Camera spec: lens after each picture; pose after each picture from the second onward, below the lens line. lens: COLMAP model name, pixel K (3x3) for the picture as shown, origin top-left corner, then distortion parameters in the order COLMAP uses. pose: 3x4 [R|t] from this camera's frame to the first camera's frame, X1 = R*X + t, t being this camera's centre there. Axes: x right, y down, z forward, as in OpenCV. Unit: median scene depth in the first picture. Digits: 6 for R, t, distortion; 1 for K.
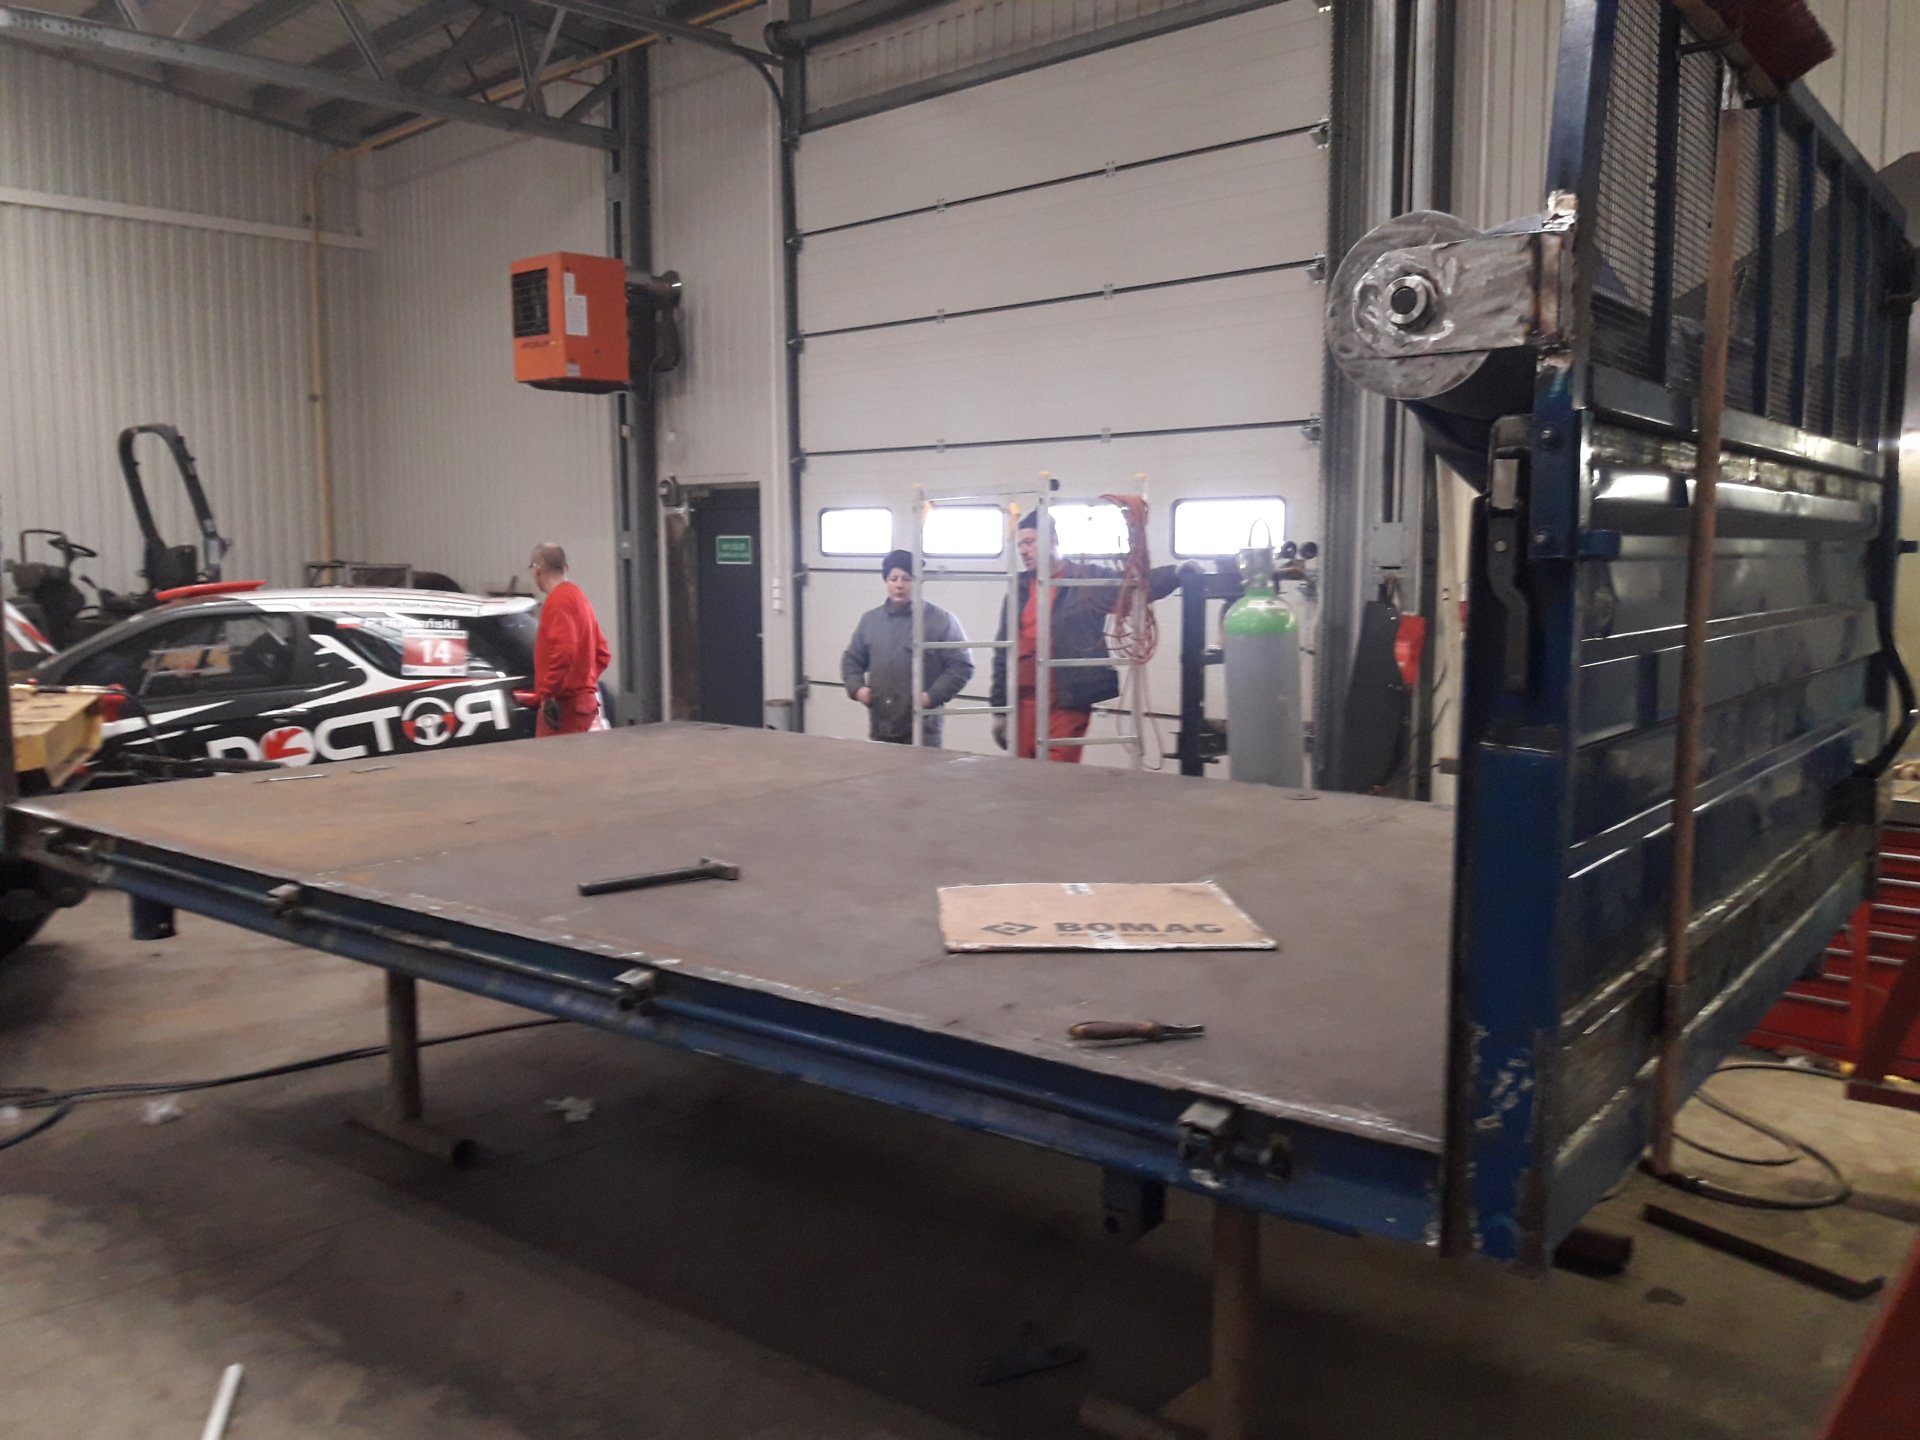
lens RADIAL K [[1560.4, 0, 960.0], [0, 1560.4, 720.0], [0, 0, 1]] dist [0.003395, -0.010734]
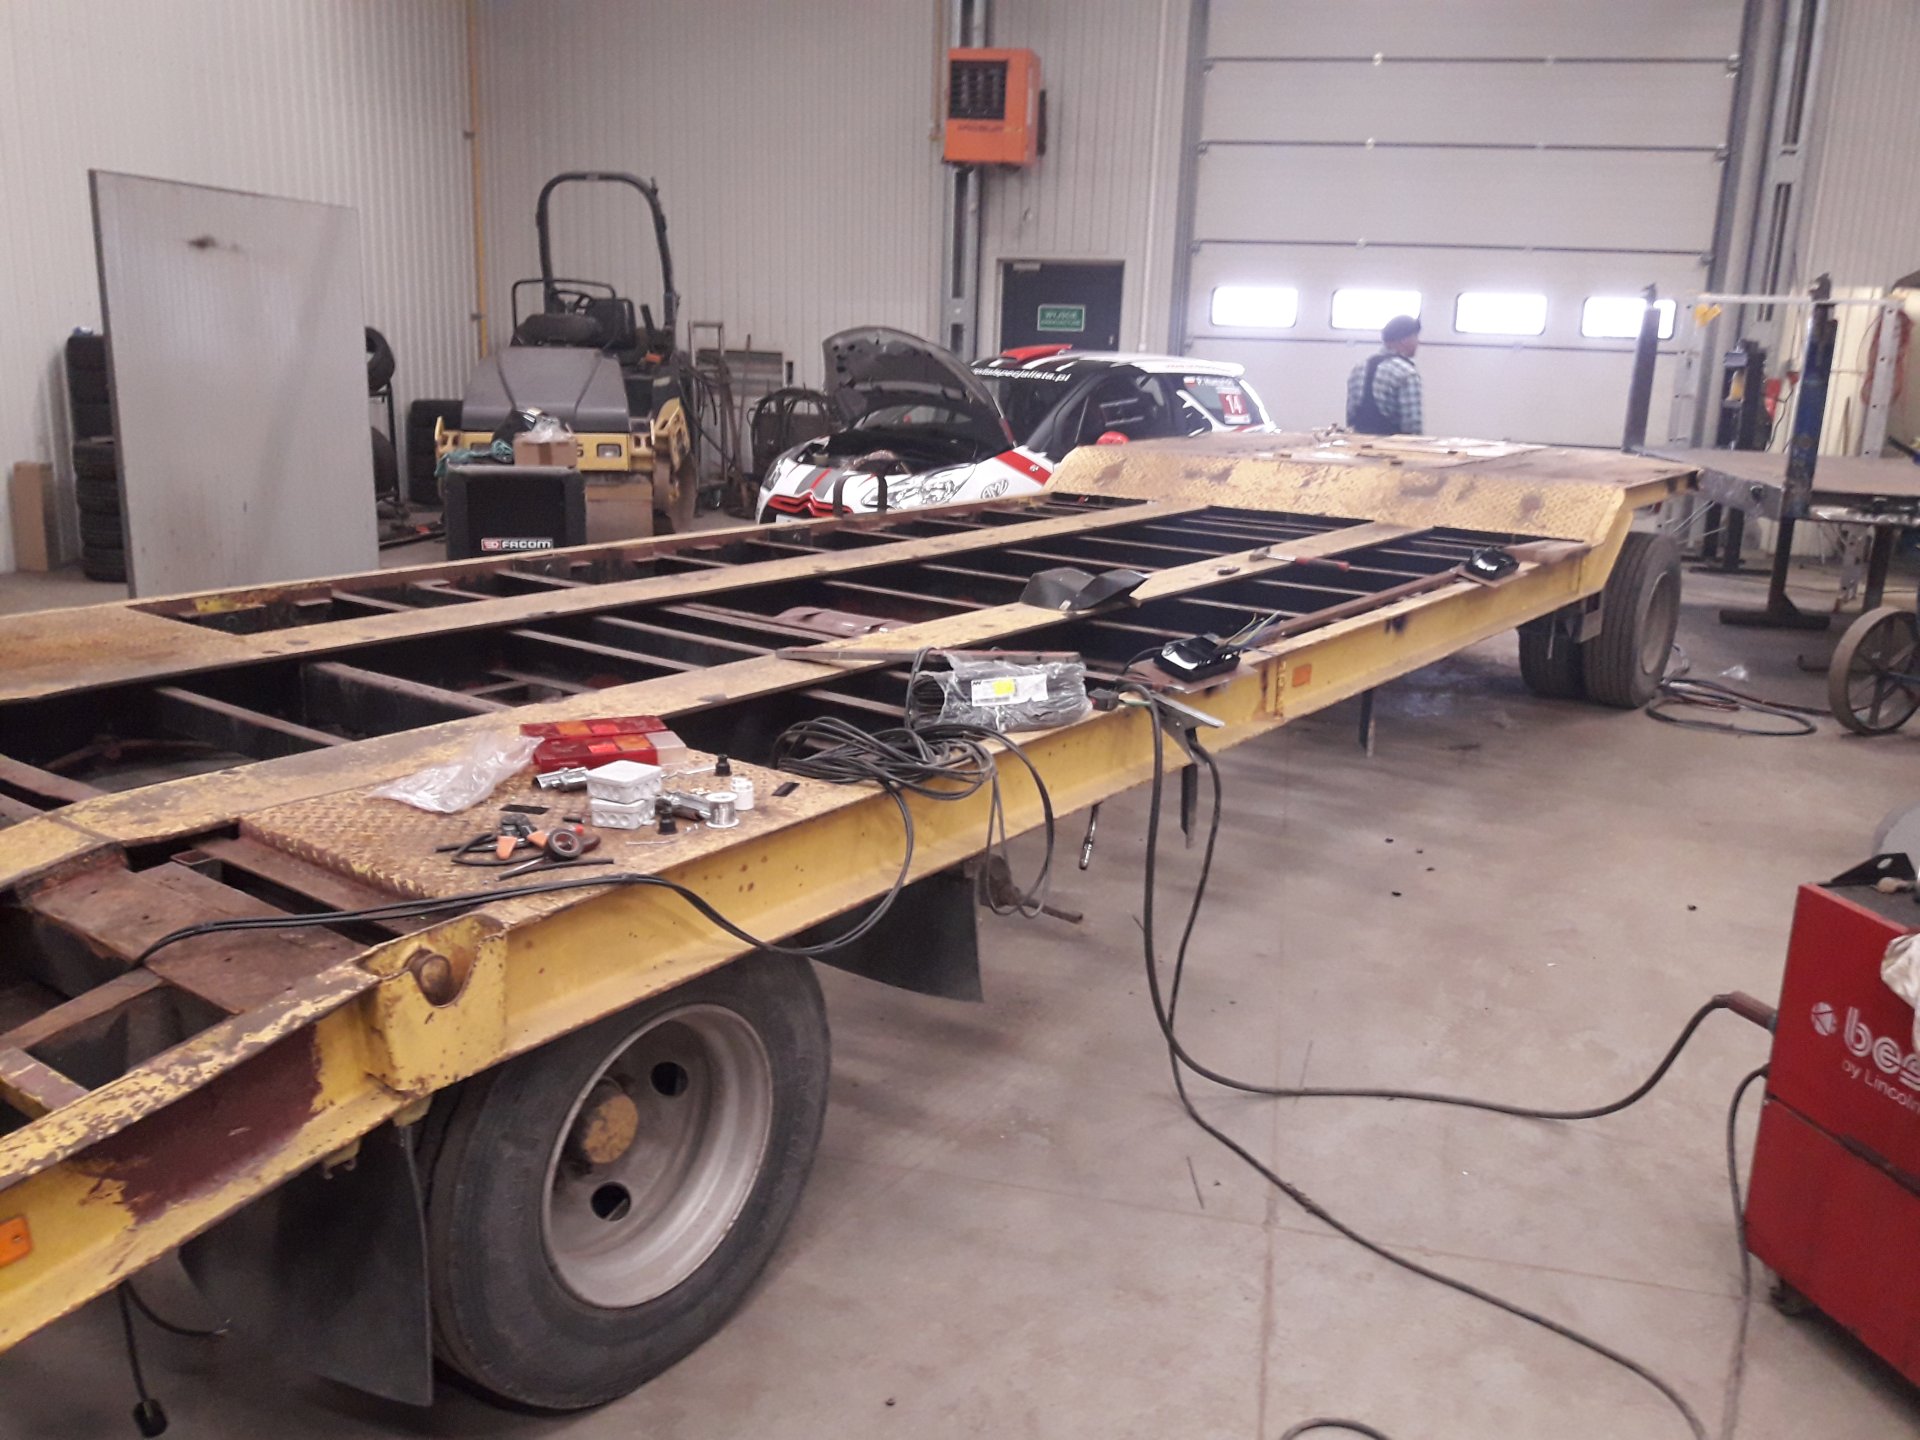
lens RADIAL K [[1560.4, 0, 960.0], [0, 1560.4, 720.0], [0, 0, 1]] dist [0.003395, -0.010734]
pose [[0.836604, -0.114904, 0.535621, -0.977098], [0.032131, 0.986364, 0.161413, -0.001811], [-0.546864, -0.117829, 0.828888, 0.025579]]
